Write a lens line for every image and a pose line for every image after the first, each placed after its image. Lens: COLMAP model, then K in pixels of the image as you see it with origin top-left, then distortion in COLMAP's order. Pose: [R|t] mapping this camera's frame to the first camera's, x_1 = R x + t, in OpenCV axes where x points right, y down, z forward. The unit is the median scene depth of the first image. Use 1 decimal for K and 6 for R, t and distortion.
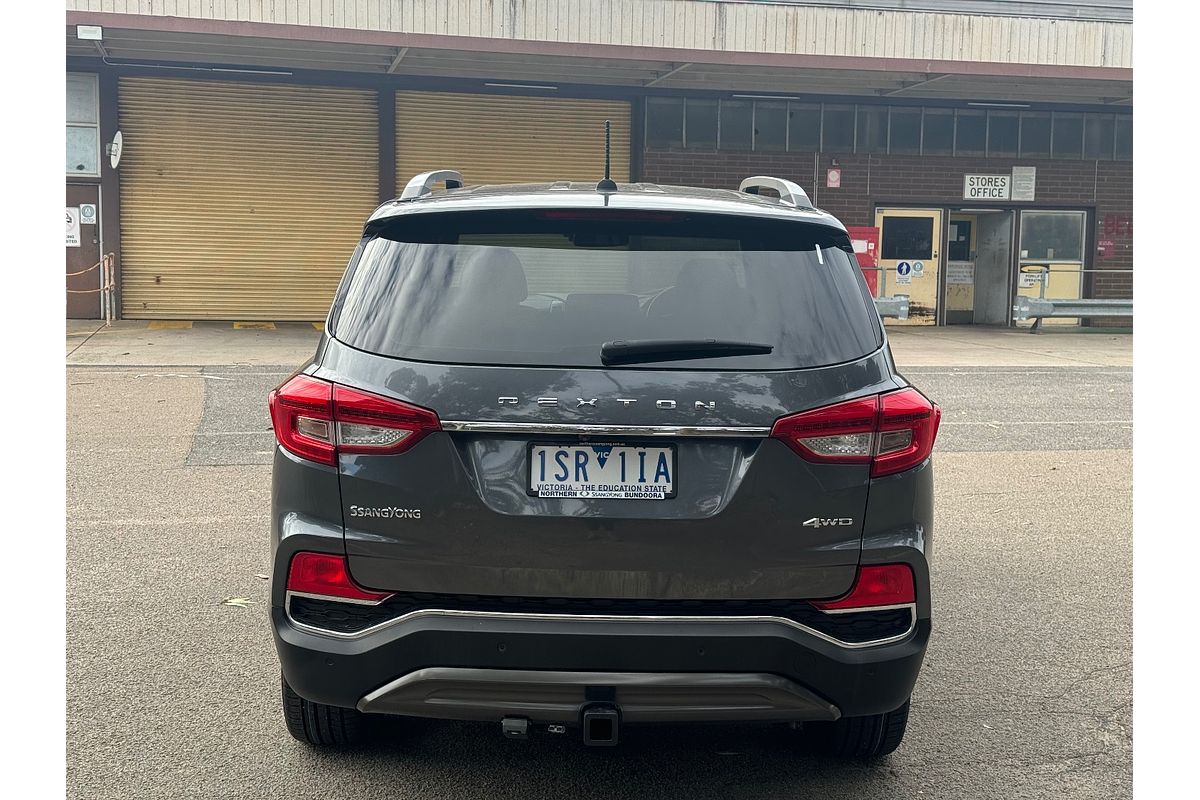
lens RADIAL K [[1490.7, 0, 596.3], [0, 1490.7, 399.2], [0, 0, 1]] dist [0.049149, 0.000000]
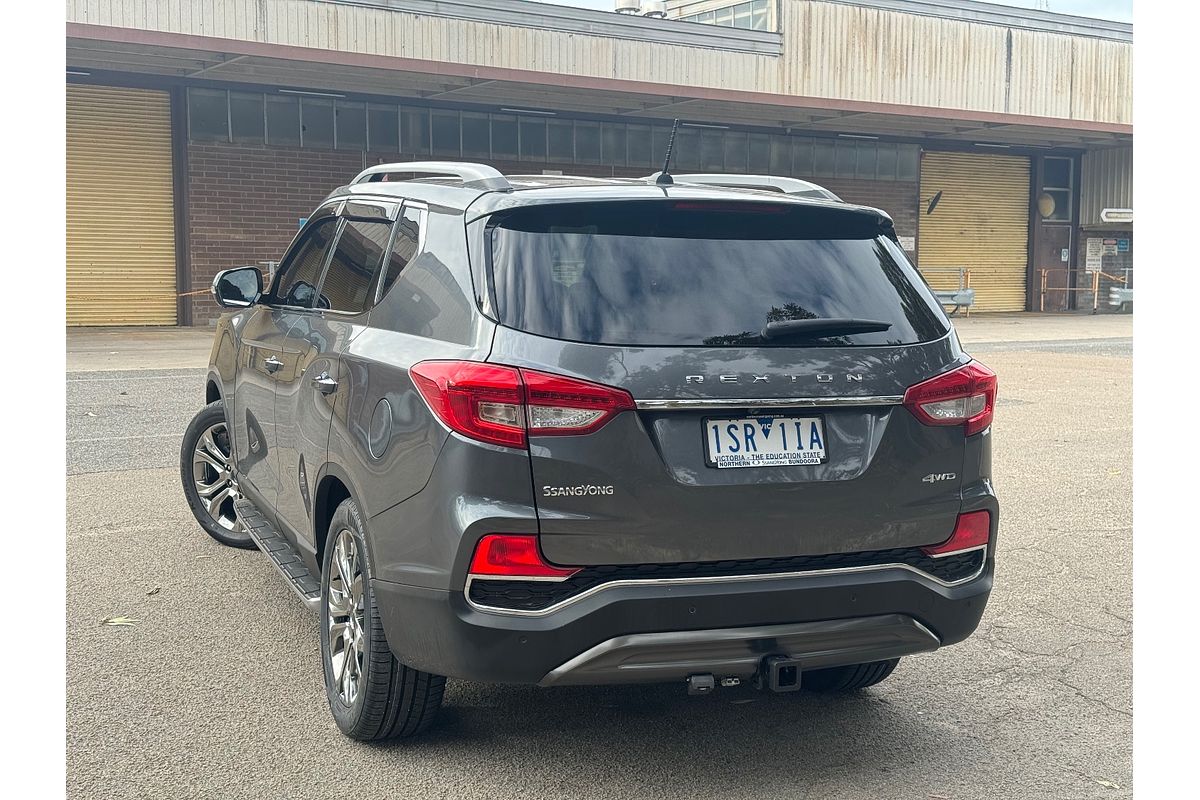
lens RADIAL K [[1490.7, 0, 636.8], [0, 1490.7, 393.1], [0, 0, 1]] dist [0.049149, 0.000000]
pose [[0.927773, -0.033888, 0.371604, -0.342797], [0.035485, 0.999367, 0.002541, 0.004851], [-0.371454, 0.010829, 0.928388, 0.016068]]
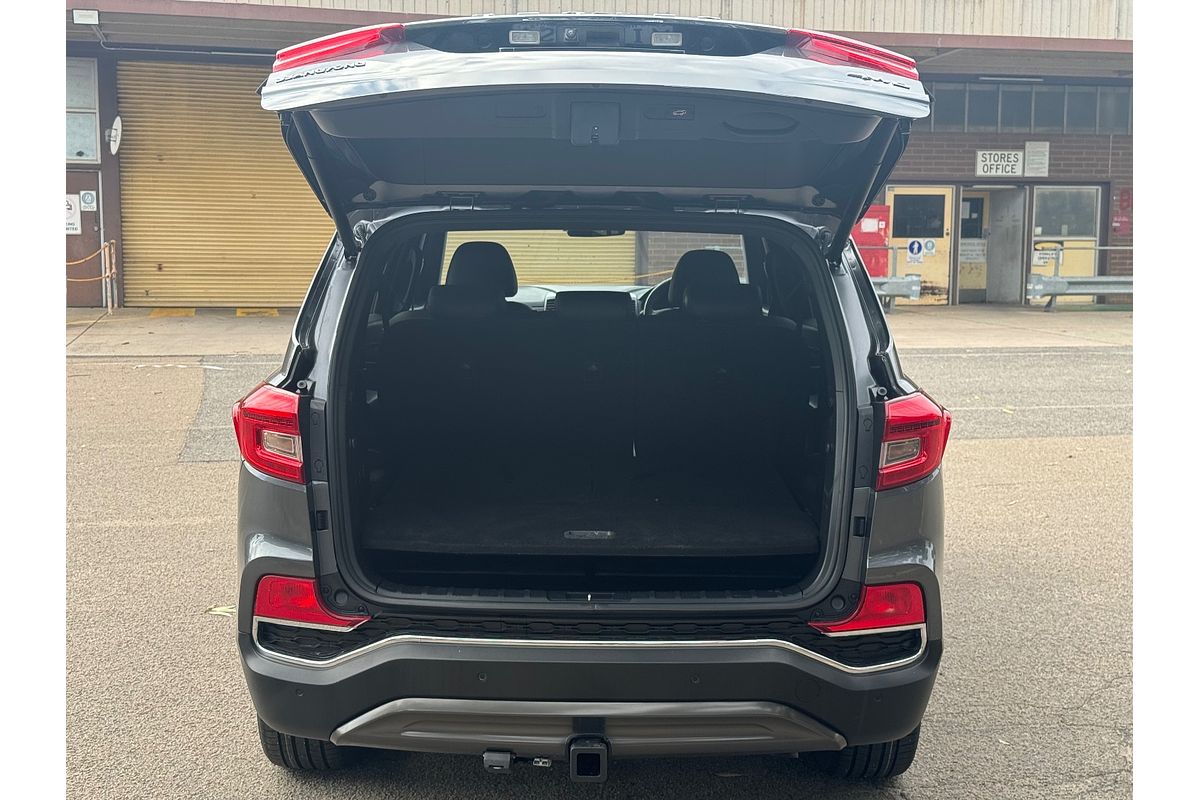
lens RADIAL K [[1490.7, 0, 593.9], [0, 1490.7, 397.6], [0, 0, 1]] dist [0.049149, 0.000000]
pose [[0.999907, -0.009258, -0.010049, 0.012453], [0.009390, 0.999870, 0.013143, -0.014201], [0.009926, -0.013236, 0.999863, 0.047613]]
